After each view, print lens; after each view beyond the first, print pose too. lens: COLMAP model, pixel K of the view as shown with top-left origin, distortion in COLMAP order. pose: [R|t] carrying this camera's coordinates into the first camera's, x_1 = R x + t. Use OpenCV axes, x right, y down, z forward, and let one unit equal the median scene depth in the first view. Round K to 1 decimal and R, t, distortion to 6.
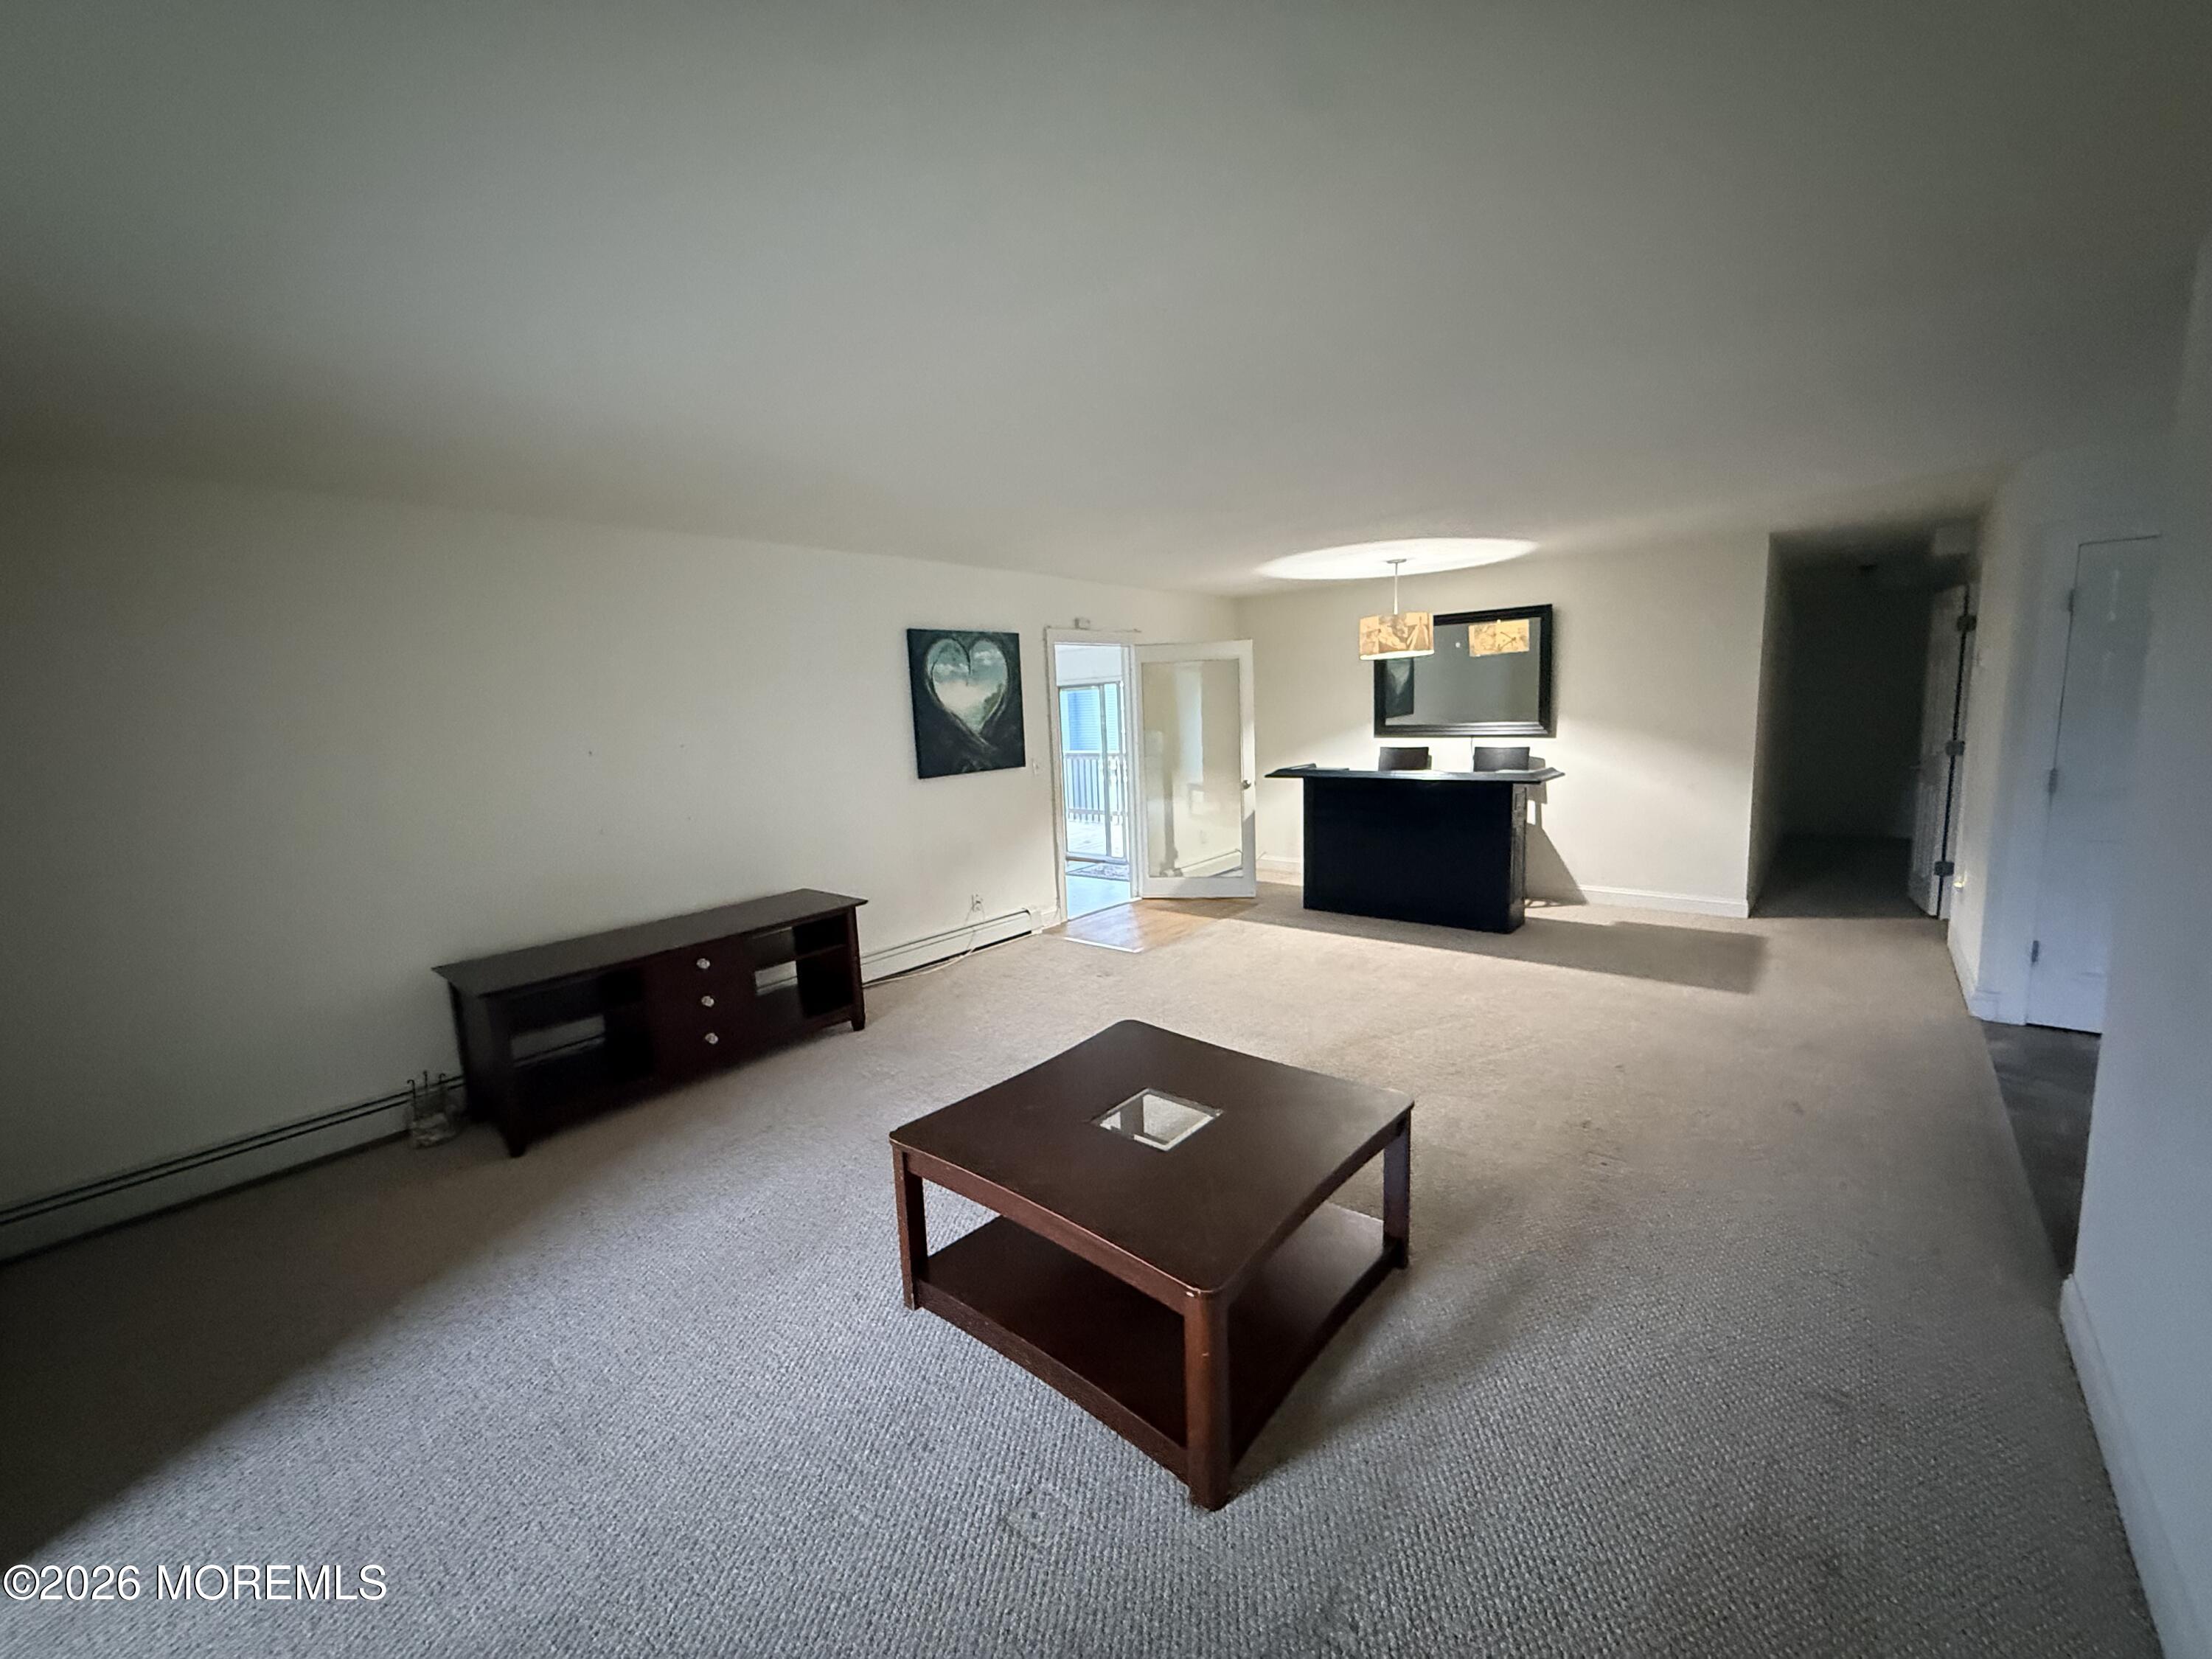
lens RADIAL K [[882.5, 0, 1094.1], [0, 882.5, 827.8], [0, 0, 1]] dist [0.002243, -0.000276]
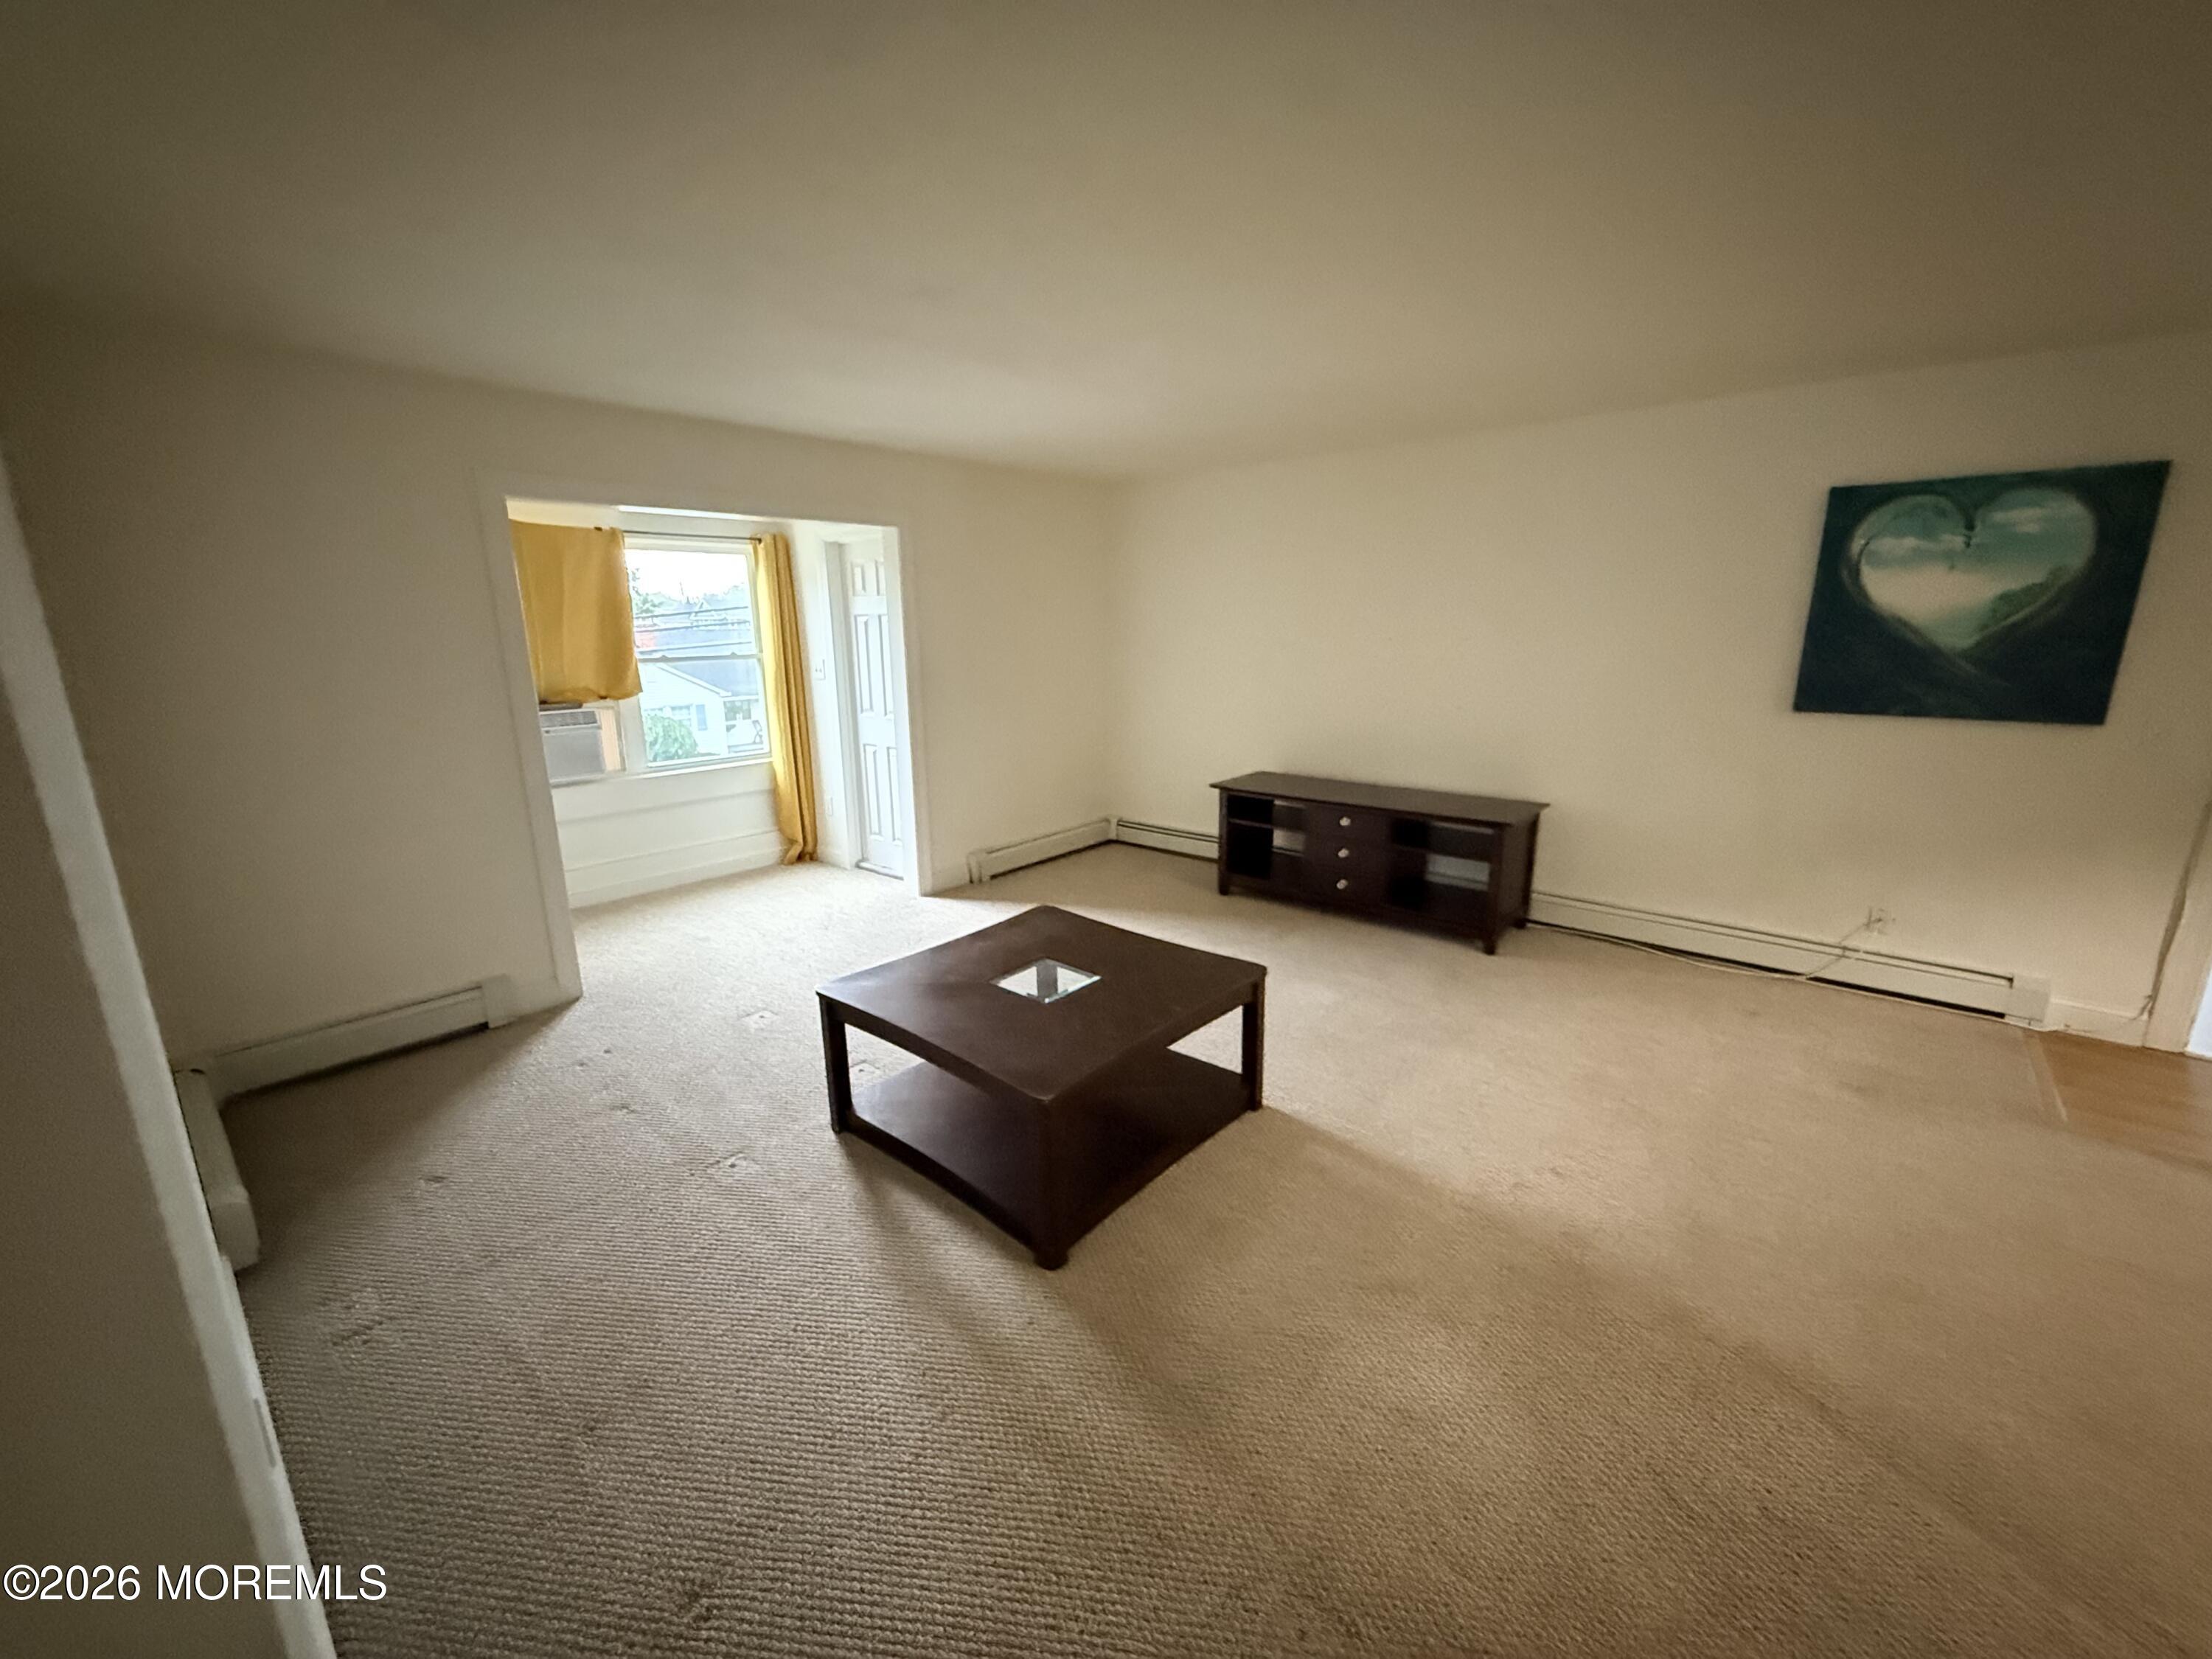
lens RADIAL K [[882.5, 0, 1095.7], [0, 882.5, 826.9], [0, 0, 1]] dist [0.002243, -0.000276]
pose [[-0.010057, 0.280374, -0.959838, 0.488972], [-0.127224, 0.951727, 0.279338, -0.090464], [0.991823, 0.124923, 0.026099, 0.431198]]
